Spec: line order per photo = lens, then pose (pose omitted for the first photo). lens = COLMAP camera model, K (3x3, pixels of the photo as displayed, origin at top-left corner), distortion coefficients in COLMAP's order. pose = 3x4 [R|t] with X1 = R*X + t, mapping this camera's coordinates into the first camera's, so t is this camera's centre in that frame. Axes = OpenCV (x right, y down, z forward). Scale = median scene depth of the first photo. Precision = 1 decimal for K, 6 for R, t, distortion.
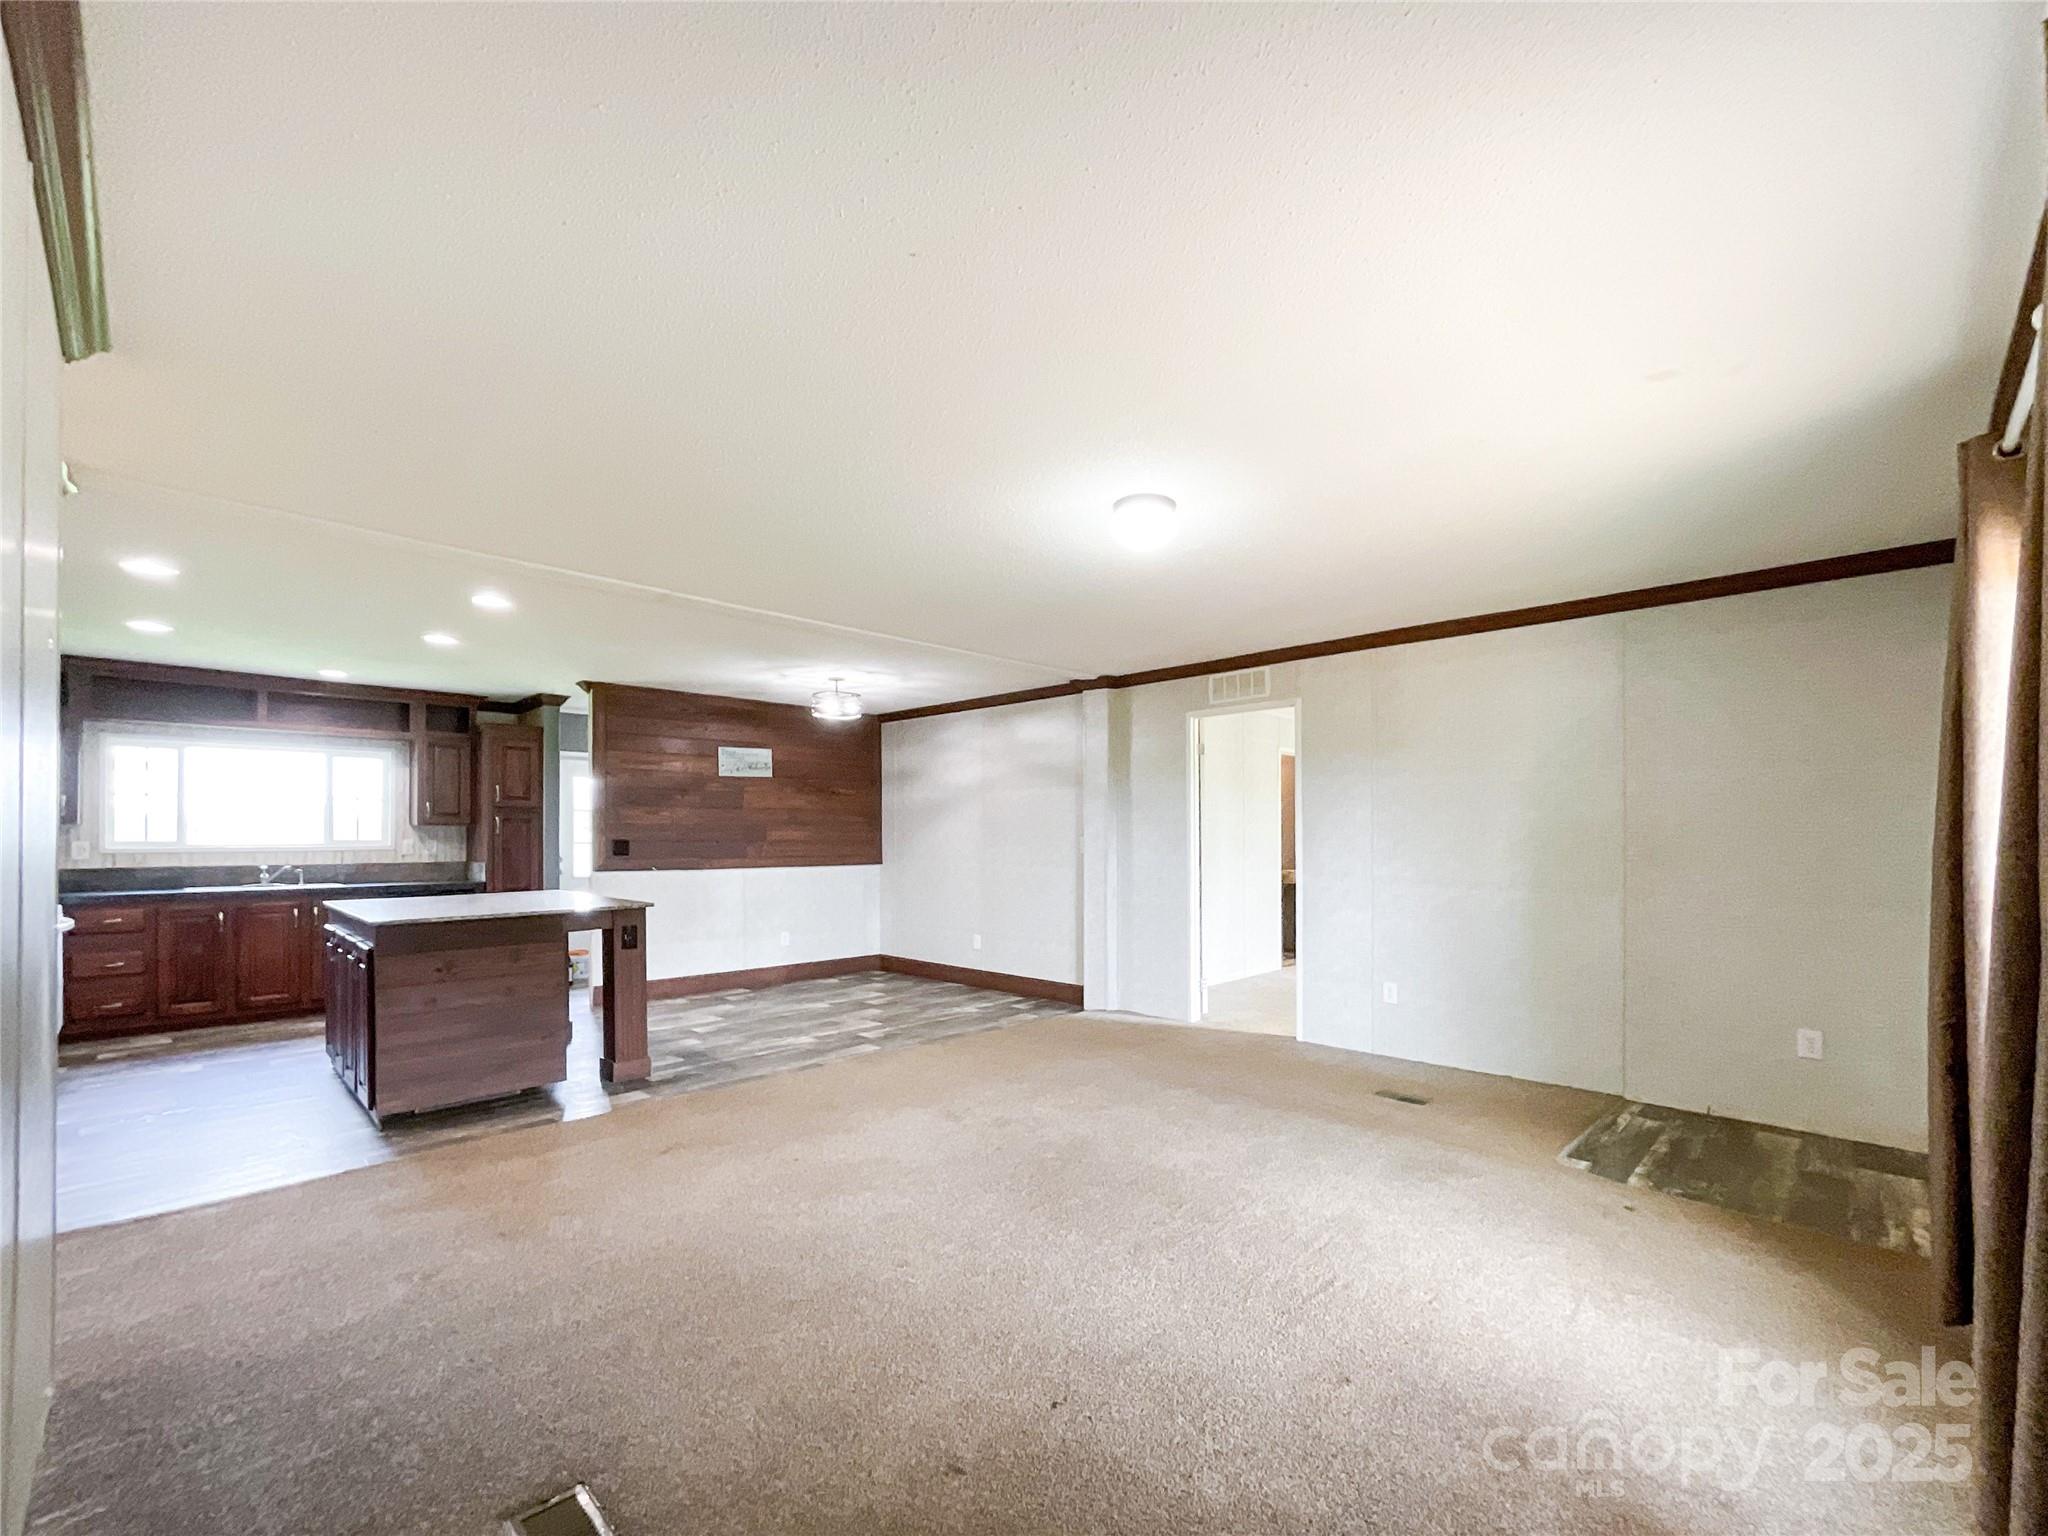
lens RADIAL K [[880.5, 0, 1027.3], [0, 880.5, 834.2], [0, 0, 1]] dist [-0.015041, 0.000084]
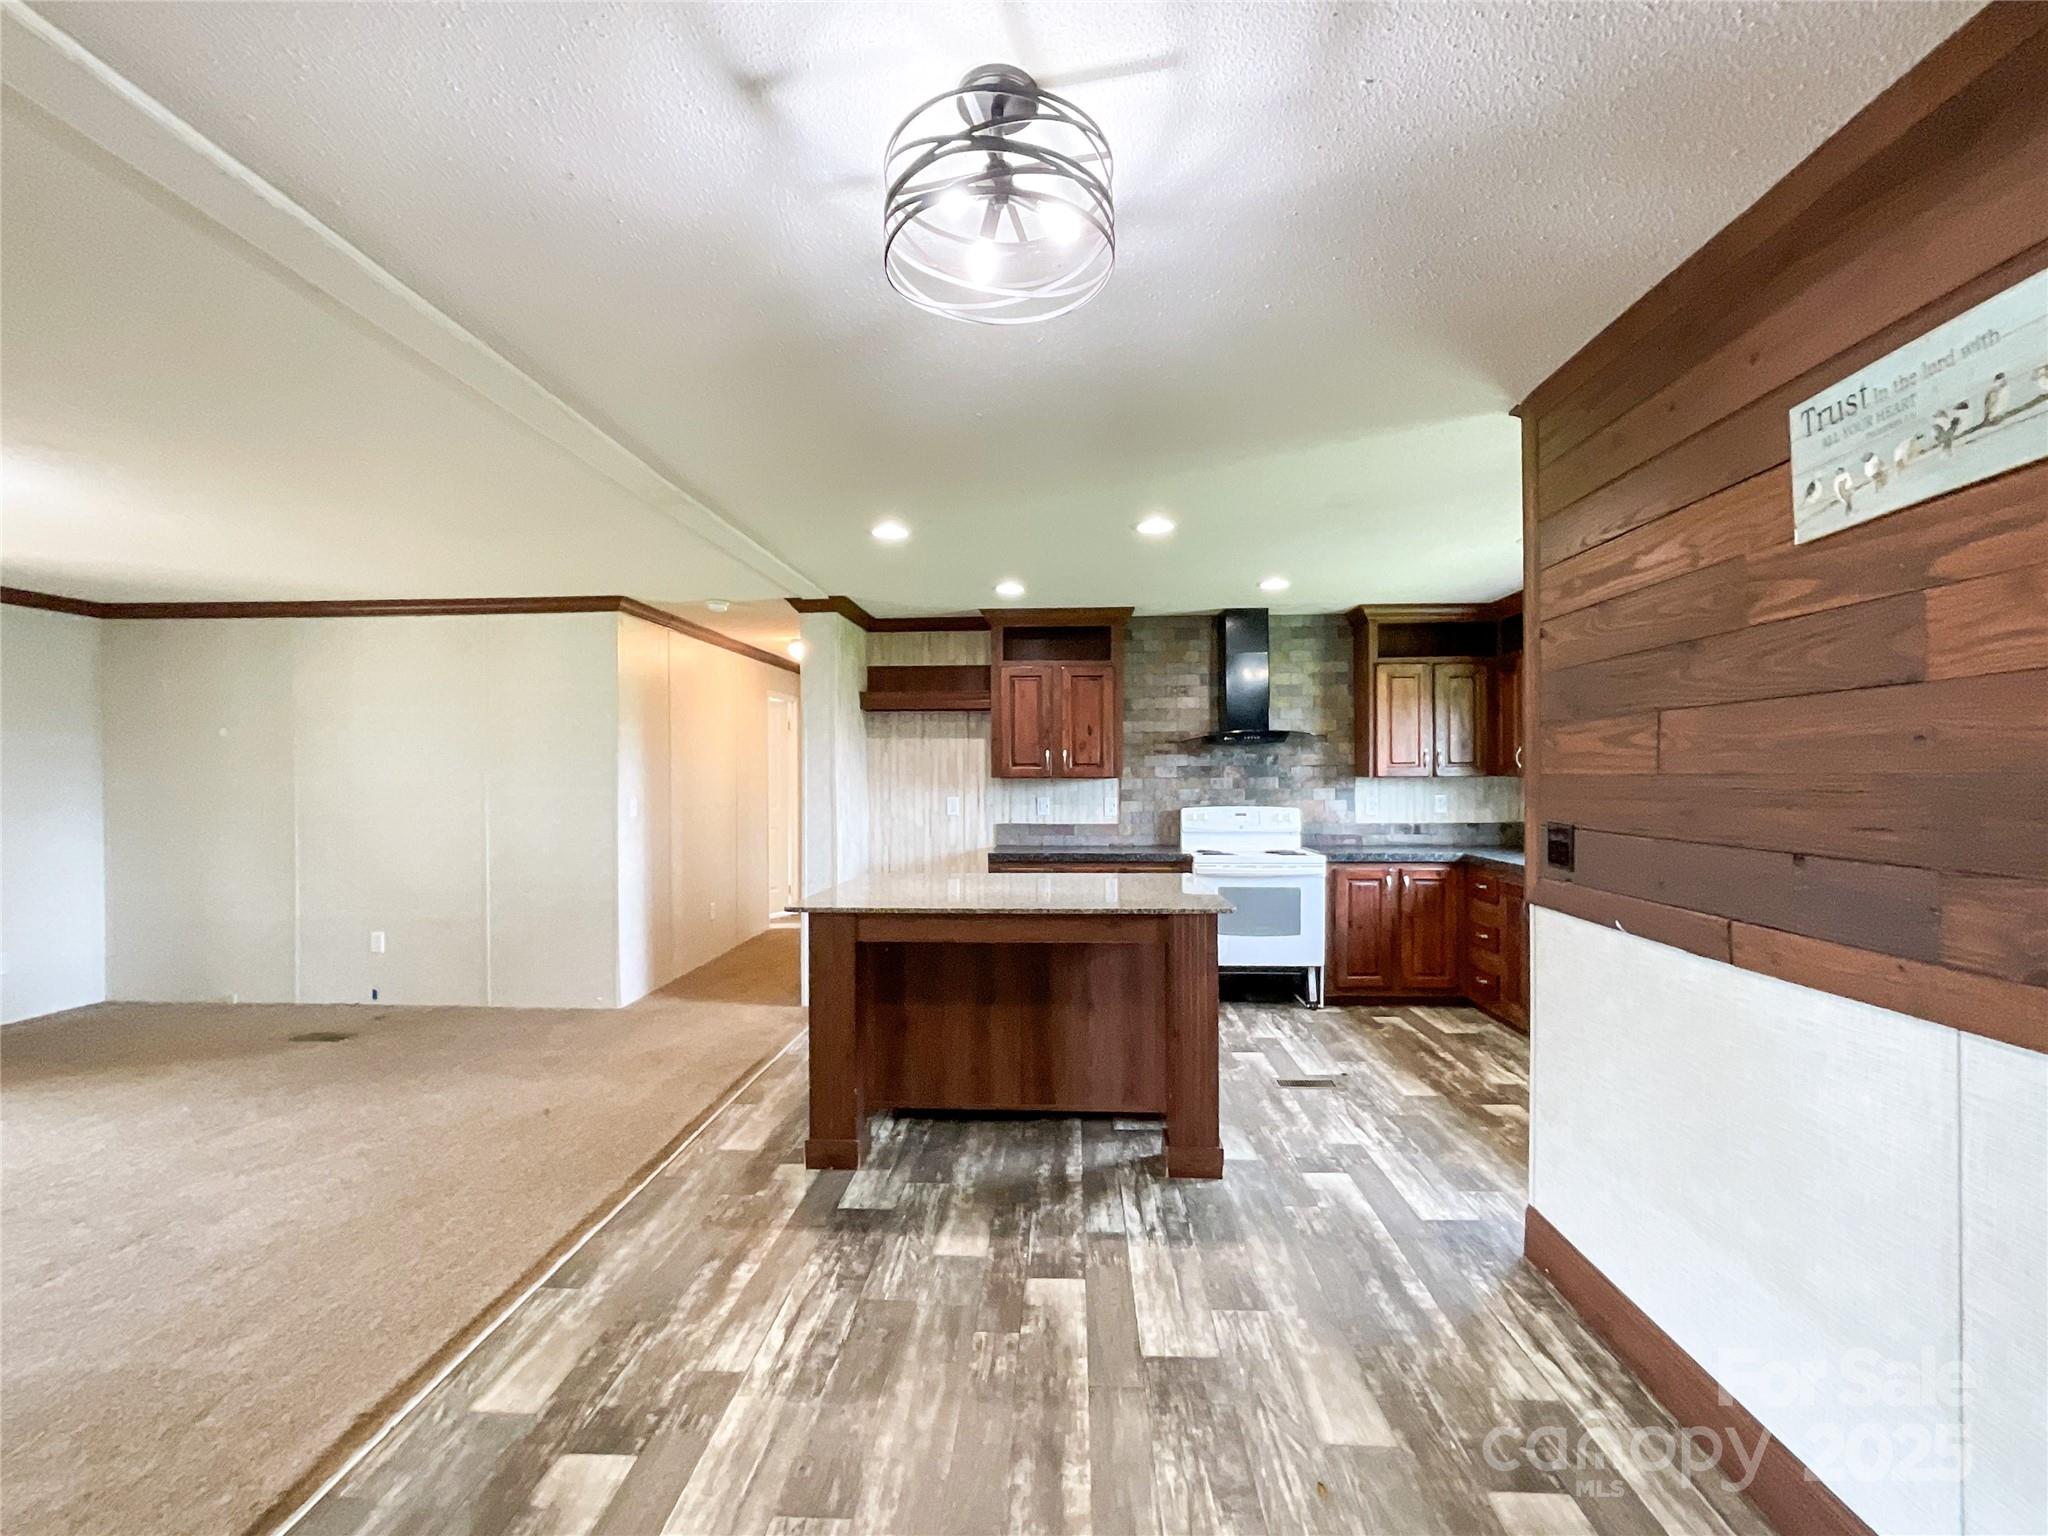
lens RADIAL K [[884.5, 0, 1007.9], [0, 884.5, 772.9], [0, 0, 1]] dist [-0.055959, 0.040617]
pose [[-0.749206, 0.001634, -0.662335, -0.072514], [0.007967, 0.999947, -0.006545, -0.012289], [0.662289, -0.010181, -0.749179, 1.085702]]
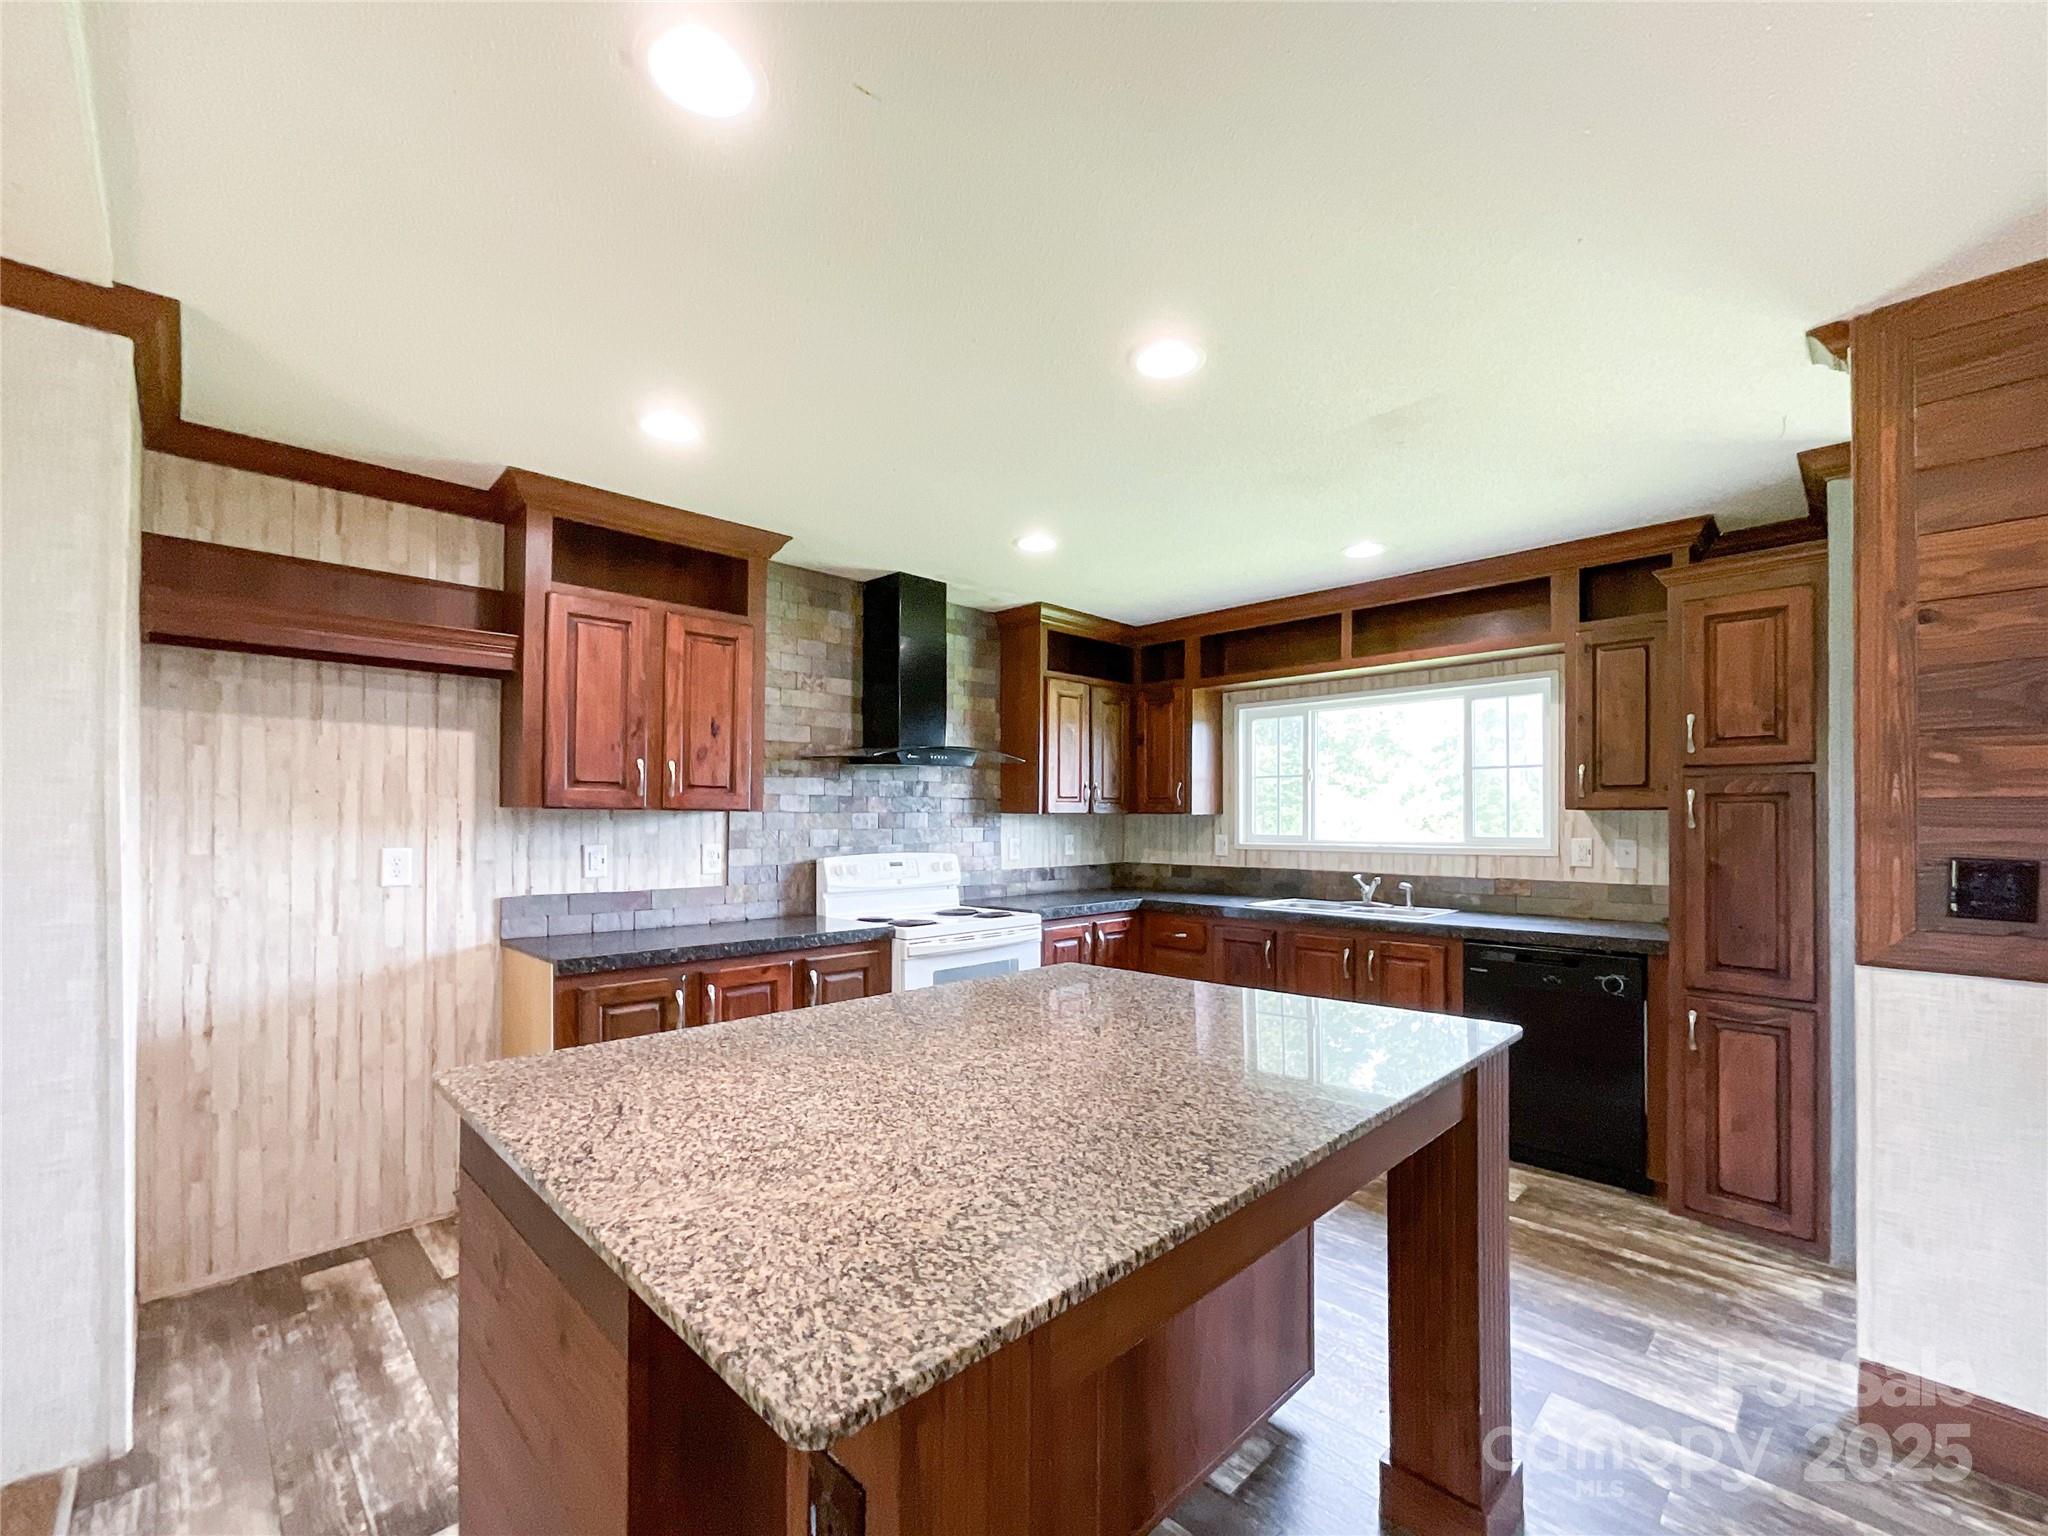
lens RADIAL K [[864.9, 0, 1034.5], [0, 864.9, 811.5], [0, 0, 1]] dist [-0.031607, 0.015263]
pose [[0.005406, -0.007575, -0.999957, -0.203127], [0.003865, 0.999964, -0.007555, -0.007439], [0.999978, -0.003824, 0.005435, 0.693872]]
